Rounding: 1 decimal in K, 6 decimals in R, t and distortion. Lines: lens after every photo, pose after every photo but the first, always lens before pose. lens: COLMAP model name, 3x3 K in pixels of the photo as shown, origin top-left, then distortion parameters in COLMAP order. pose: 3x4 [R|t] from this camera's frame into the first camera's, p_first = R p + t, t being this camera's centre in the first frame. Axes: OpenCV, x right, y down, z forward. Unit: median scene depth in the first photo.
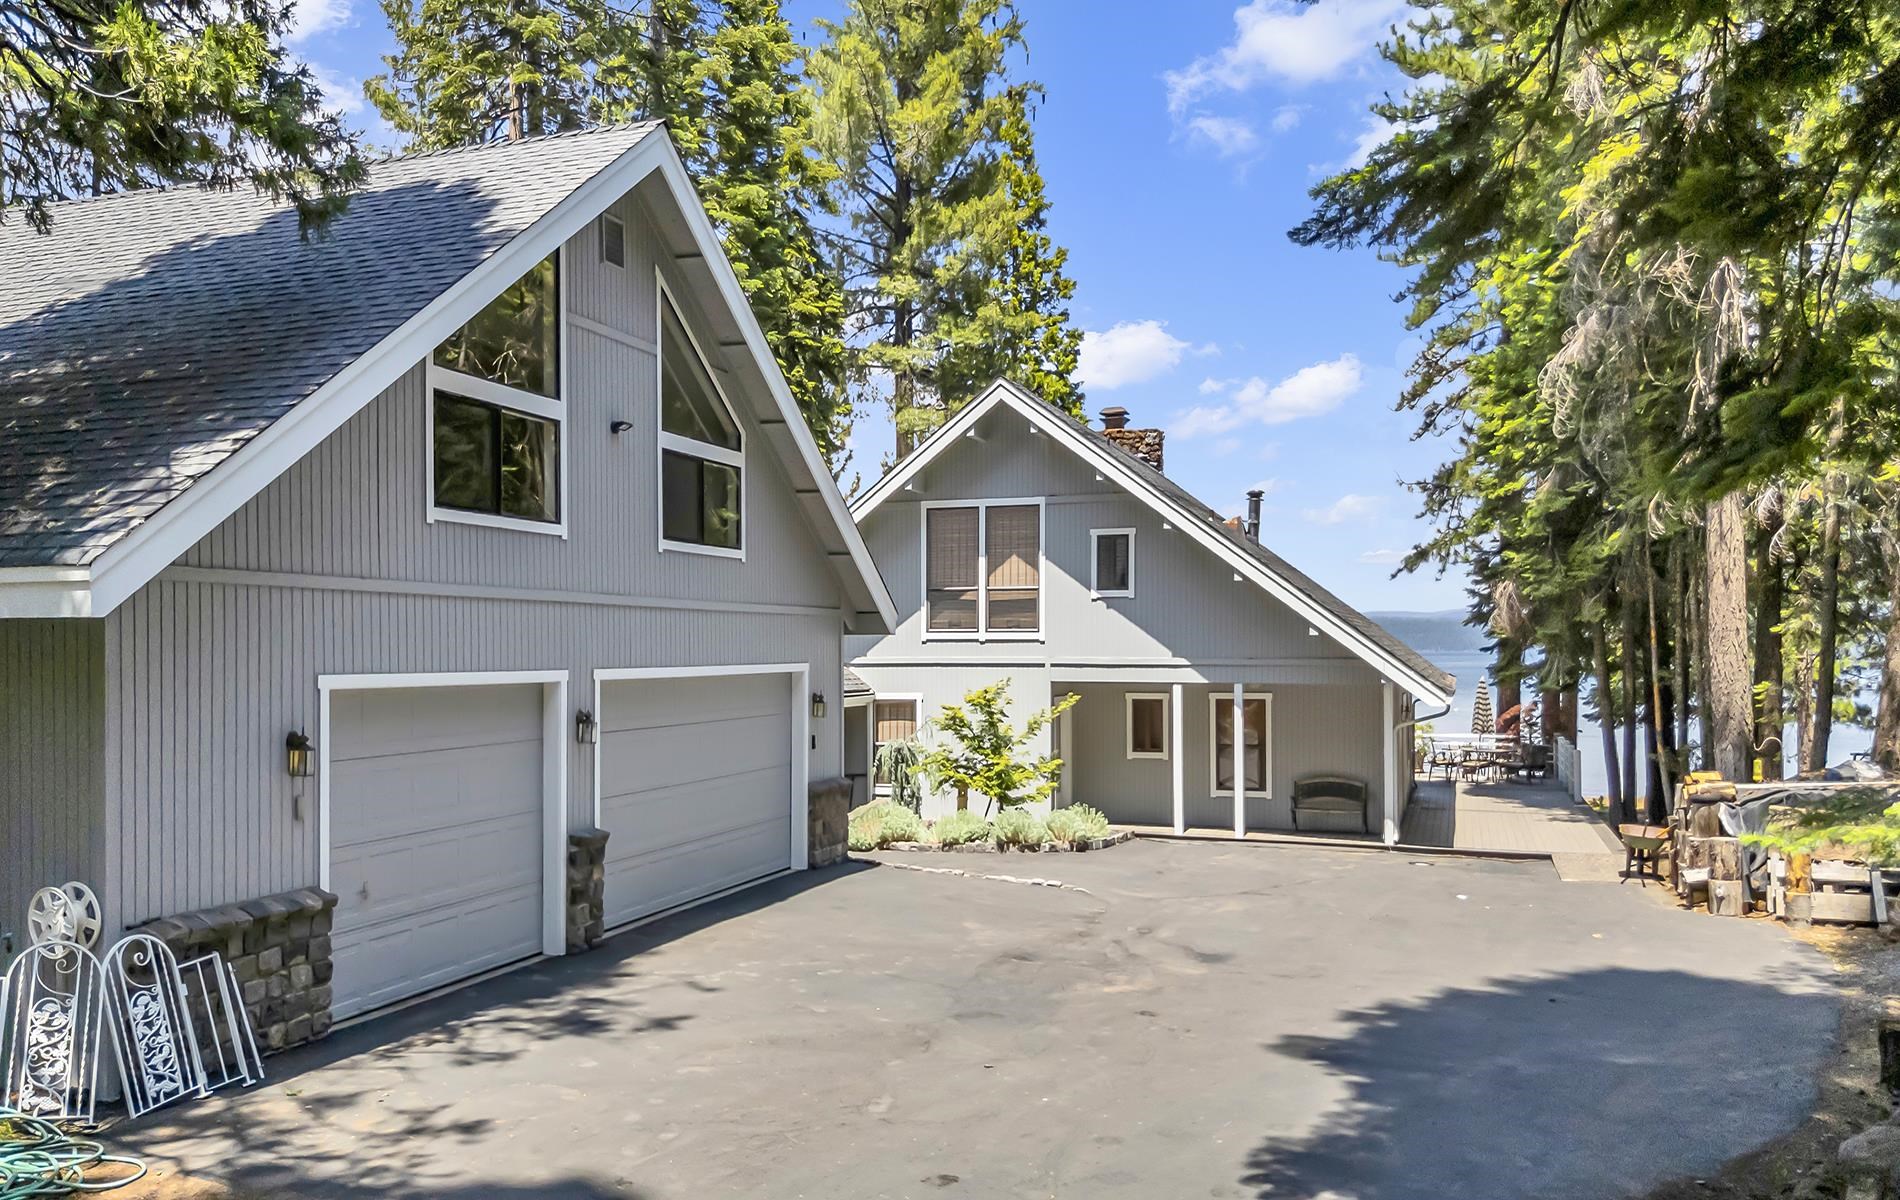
lens RADIAL K [[1396.8, 0, 954.6], [0, 1396.8, 632.2], [0, 0, 1]] dist [0.075093, -0.072959]
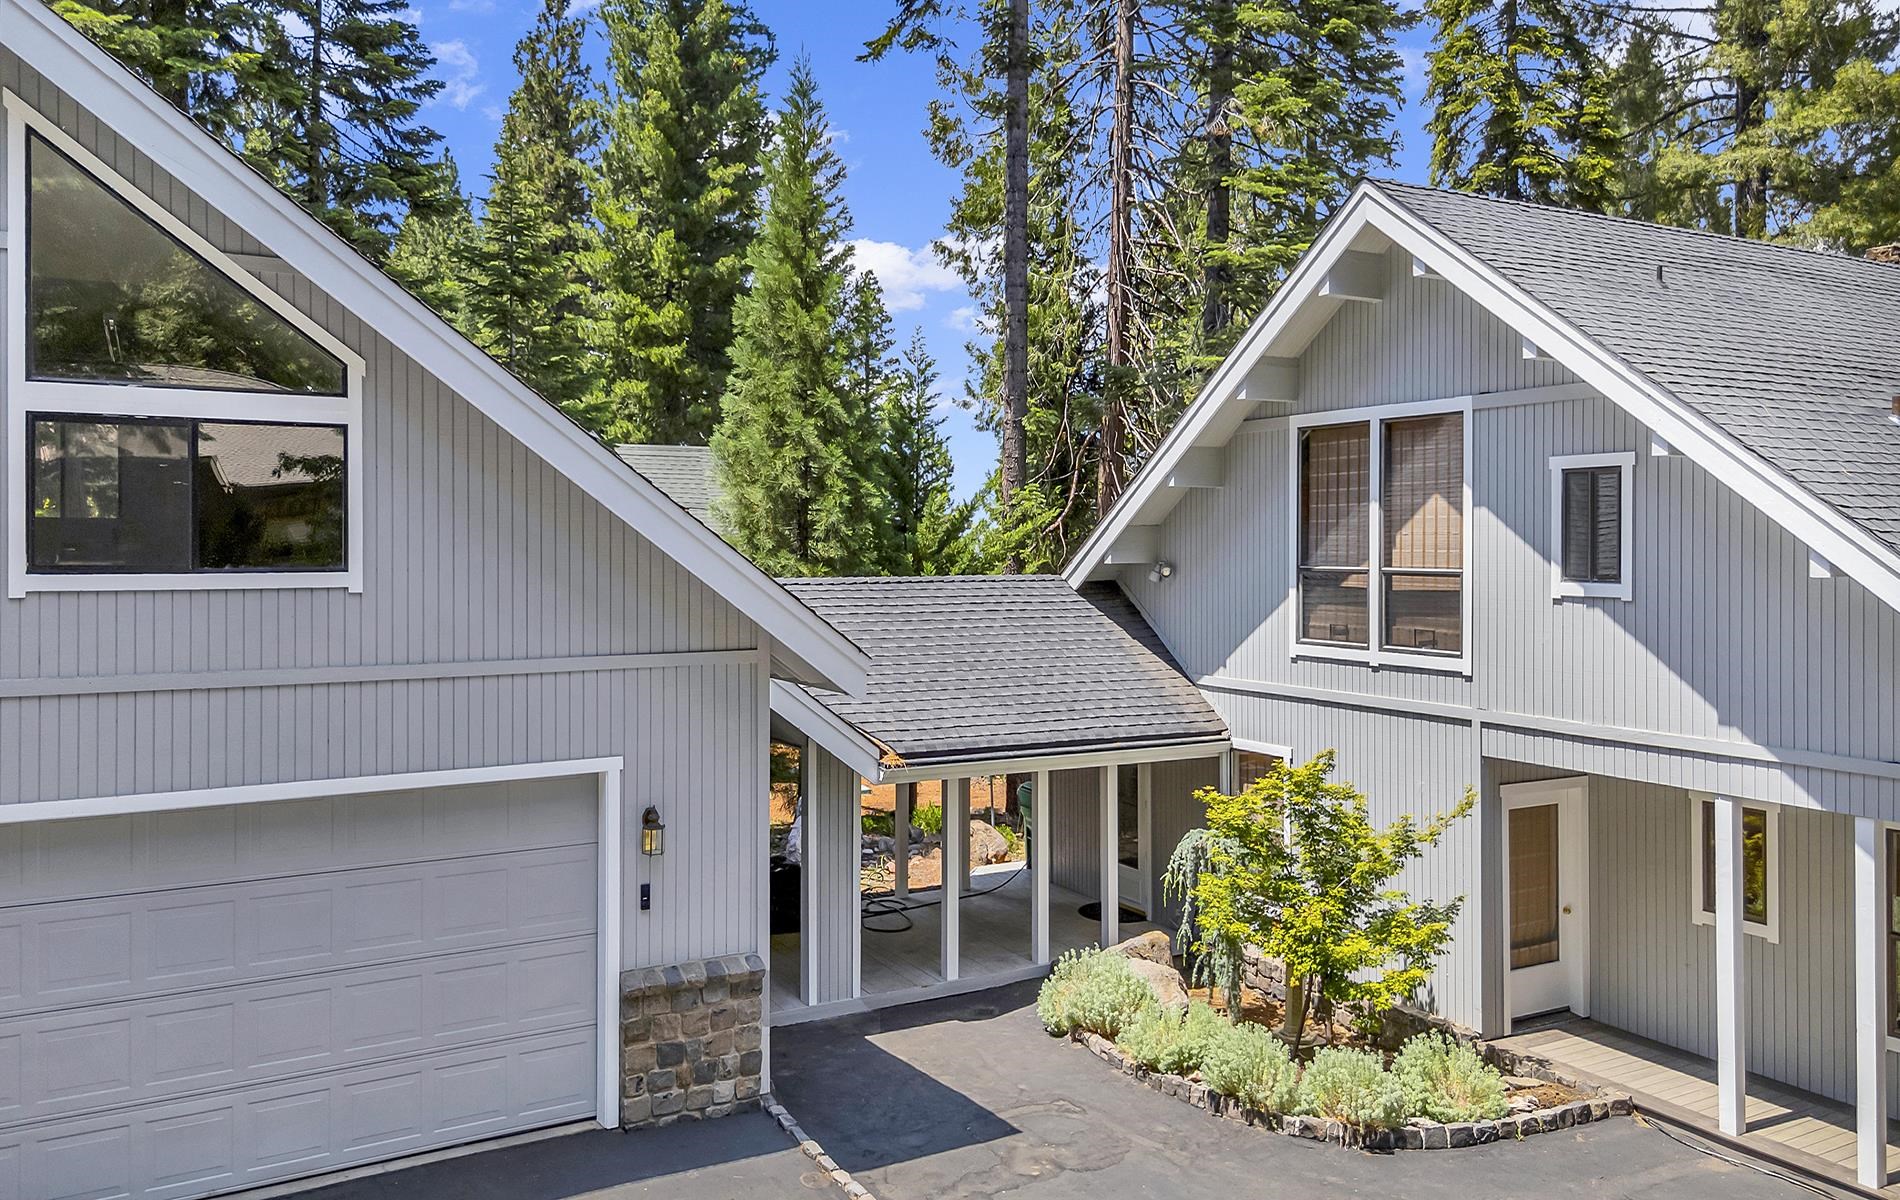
lens RADIAL K [[1415.3, 0, 954.7], [0, 1415.3, 544.6], [0, 0, 1]] dist [0.058856, -0.049570]
pose [[0.759312, -0.000245, -0.650726, 0.262010], [0.006077, 0.999959, 0.006714, -0.046693], [0.650698, -0.009052, 0.759283, 0.475060]]
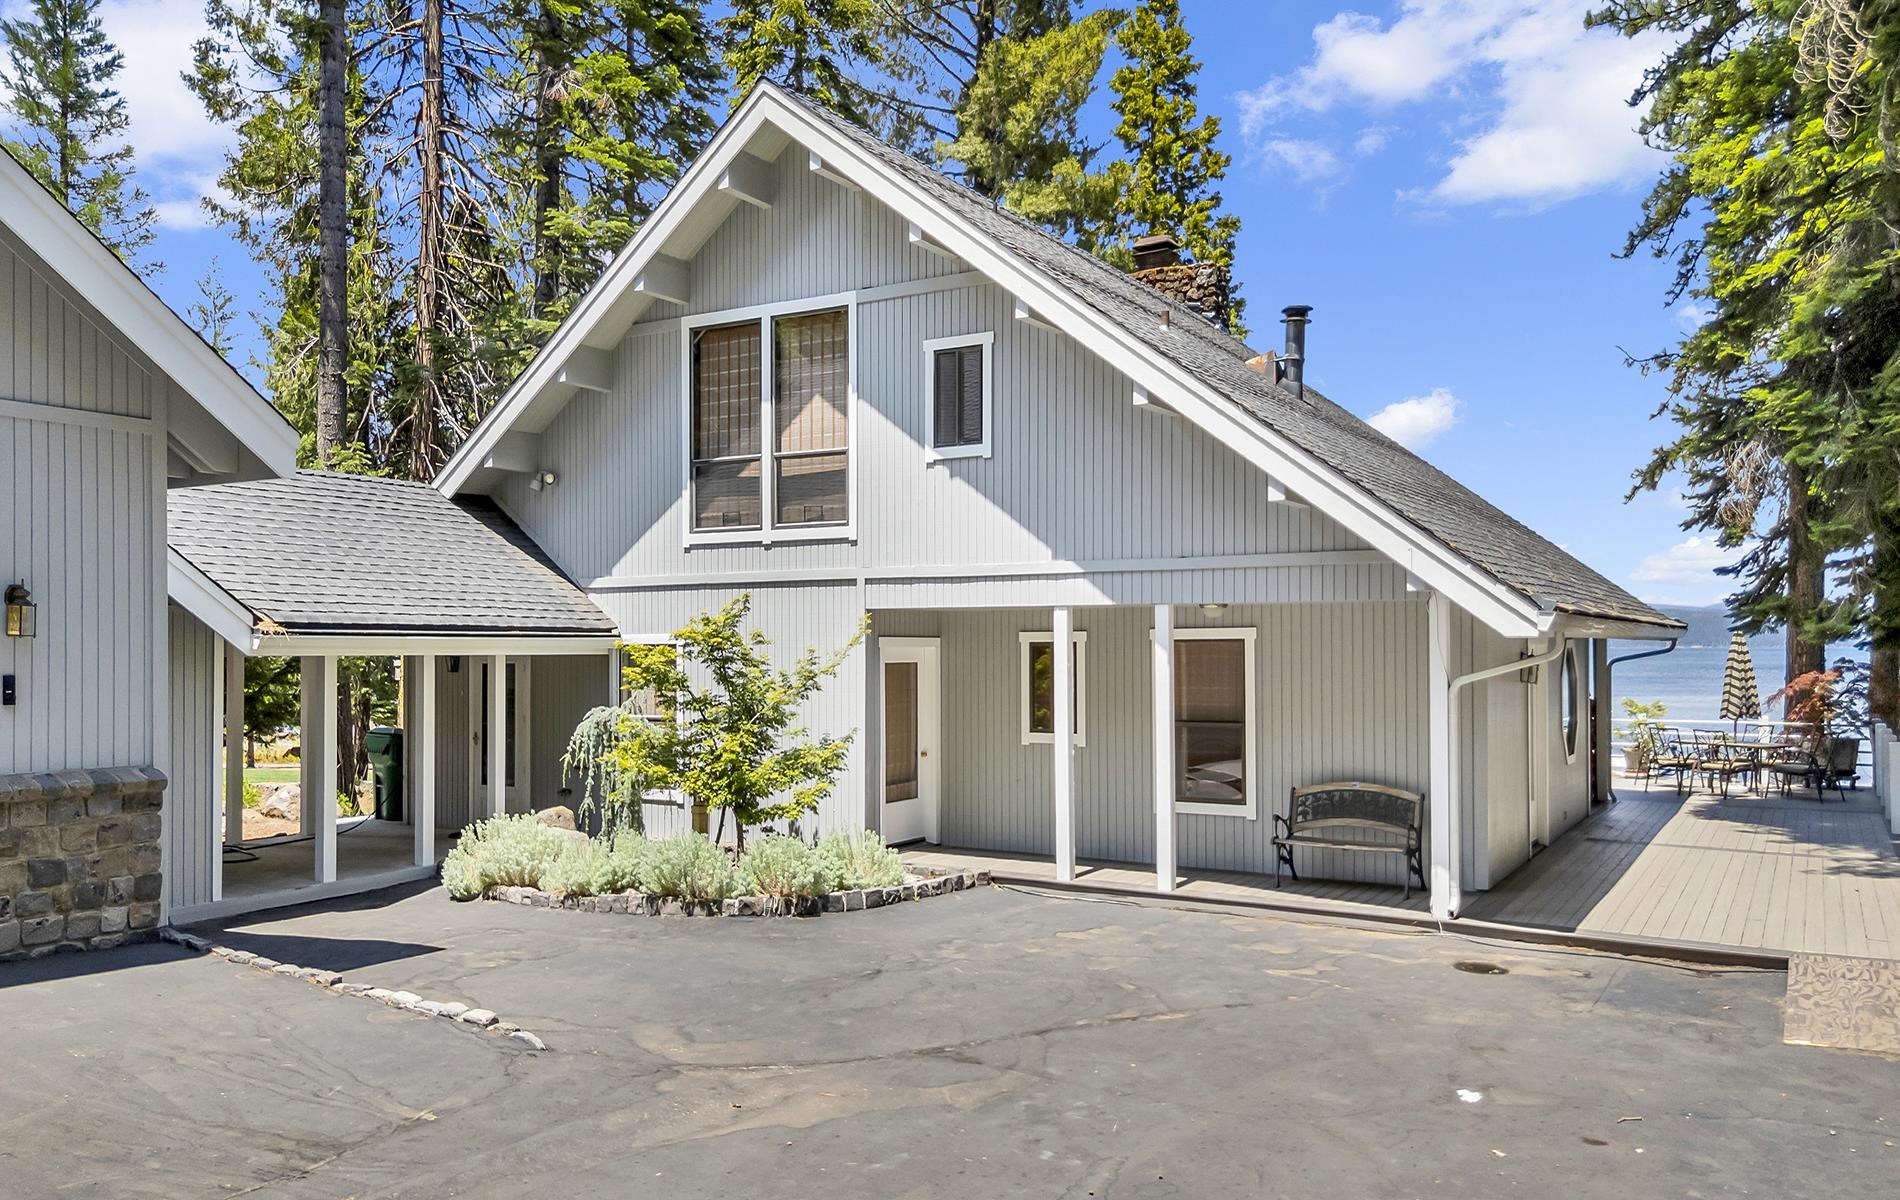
lens RADIAL K [[1396.8, 0, 954.6], [0, 1396.8, 632.2], [0, 0, 1]] dist [0.075093, -0.072959]
pose [[0.980586, -0.003919, -0.196053, 0.218292], [0.004723, 0.999982, 0.003636, 0.042850], [0.196035, -0.004492, 0.980587, 0.435841]]
